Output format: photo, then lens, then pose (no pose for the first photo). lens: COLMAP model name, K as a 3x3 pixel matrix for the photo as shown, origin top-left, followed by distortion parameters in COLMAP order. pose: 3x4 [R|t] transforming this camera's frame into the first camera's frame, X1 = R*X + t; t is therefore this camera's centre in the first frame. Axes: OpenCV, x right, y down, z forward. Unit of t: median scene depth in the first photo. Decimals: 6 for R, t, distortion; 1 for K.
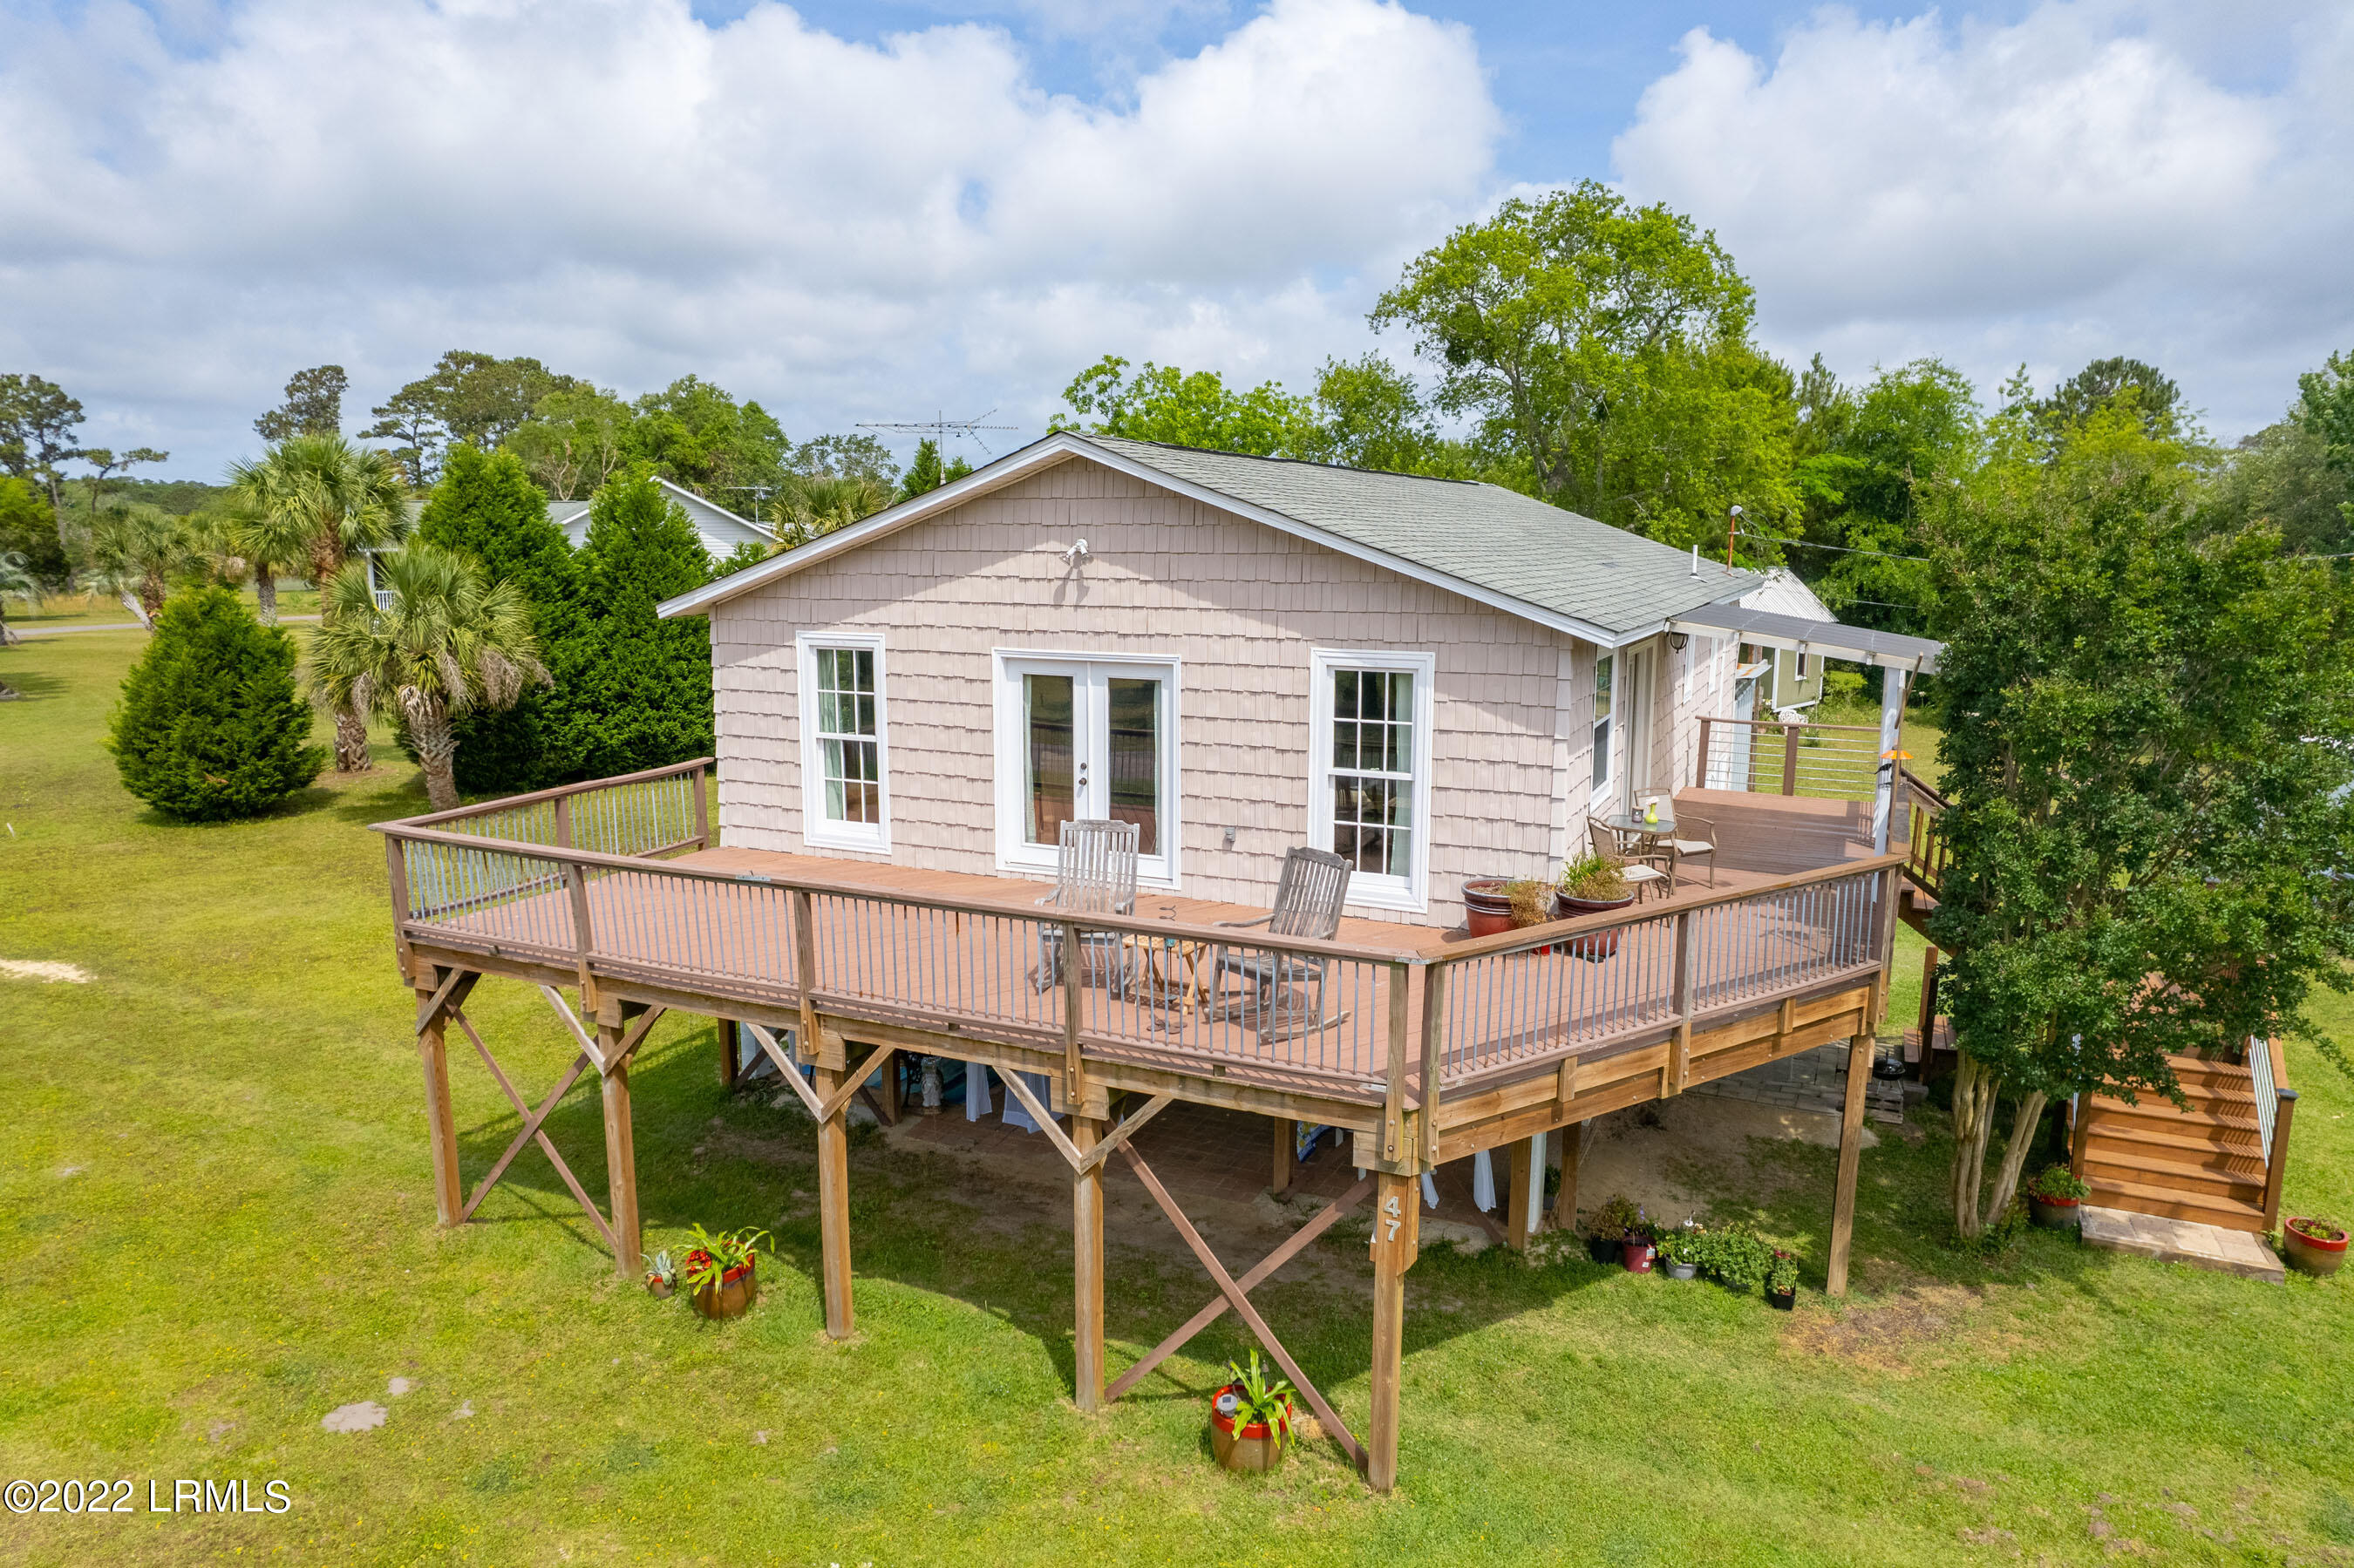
lens RADIAL K [[1516.6, 0, 1183.3], [0, 1516.6, 789.2], [0, 0, 1]] dist [-0.078746, 0.066078]
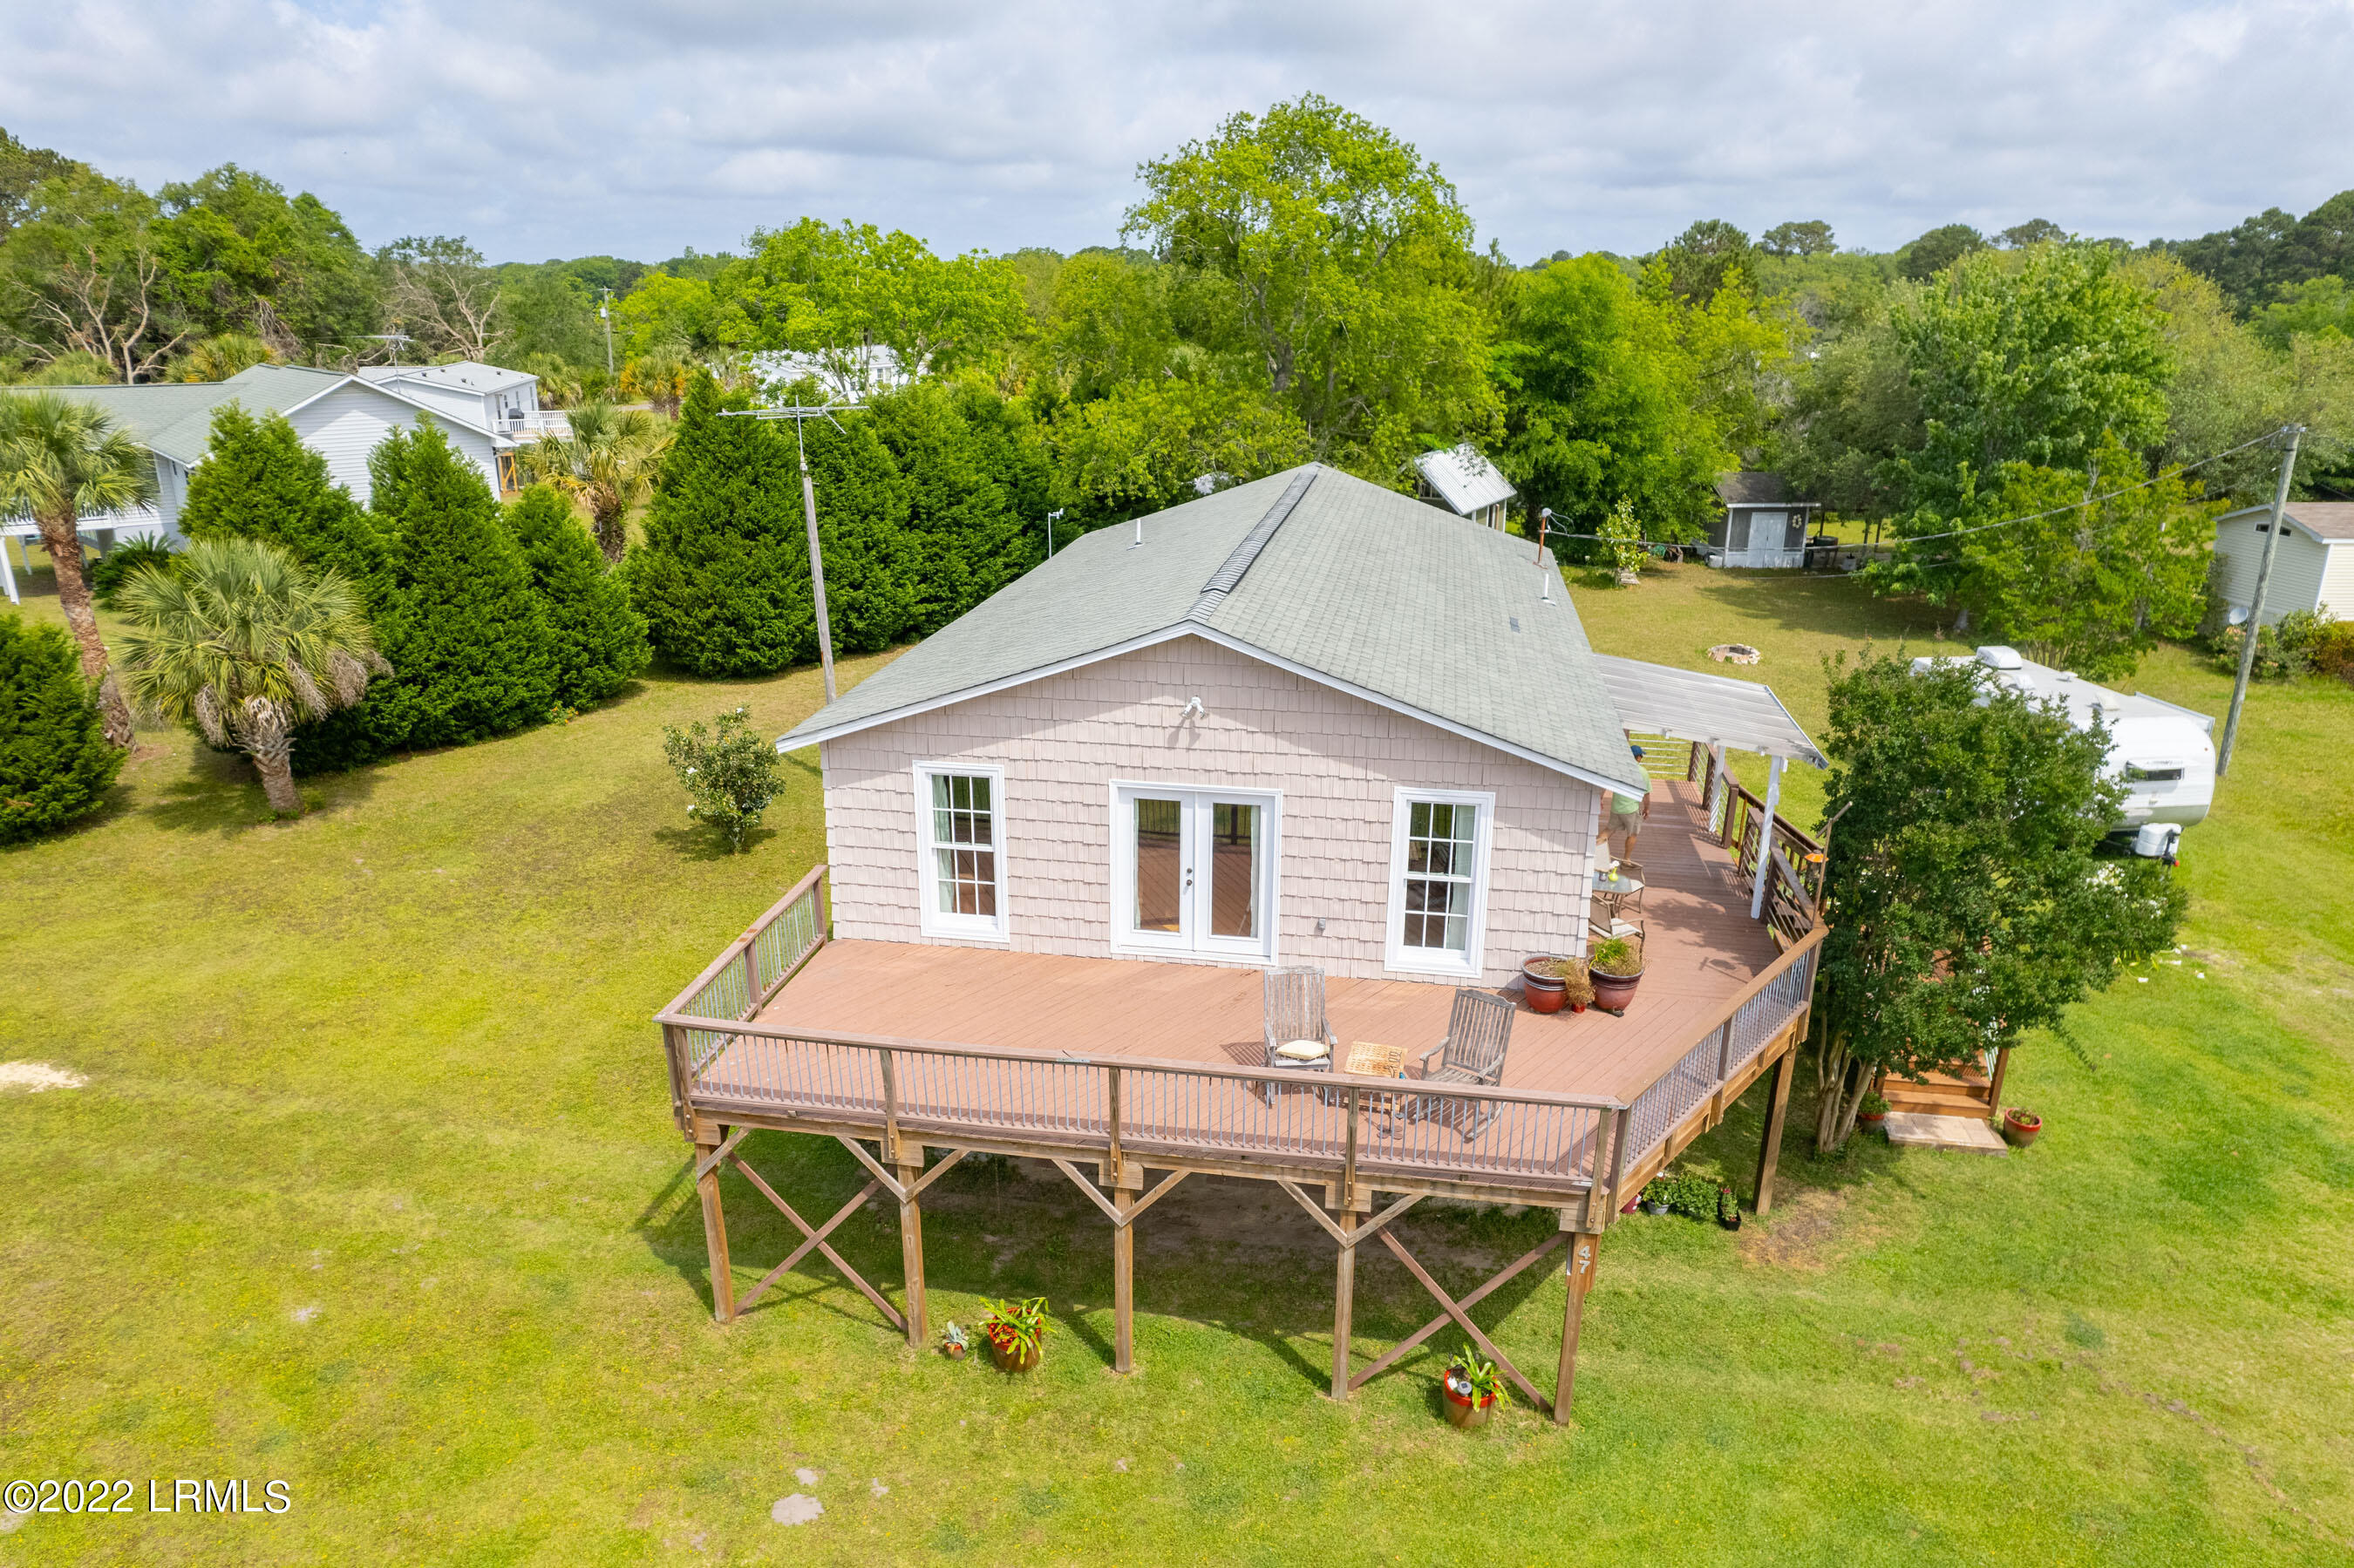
lens RADIAL K [[1472.8, 0, 1220.0], [0, 1472.8, 822.4], [0, 0, 1]] dist [-0.074113, 0.058246]
pose [[0.964071, -0.082017, 0.252665, -0.333954], [0.040904, 0.985634, 0.163869, -0.243832], [-0.262475, -0.147646, 0.953576, -0.134933]]
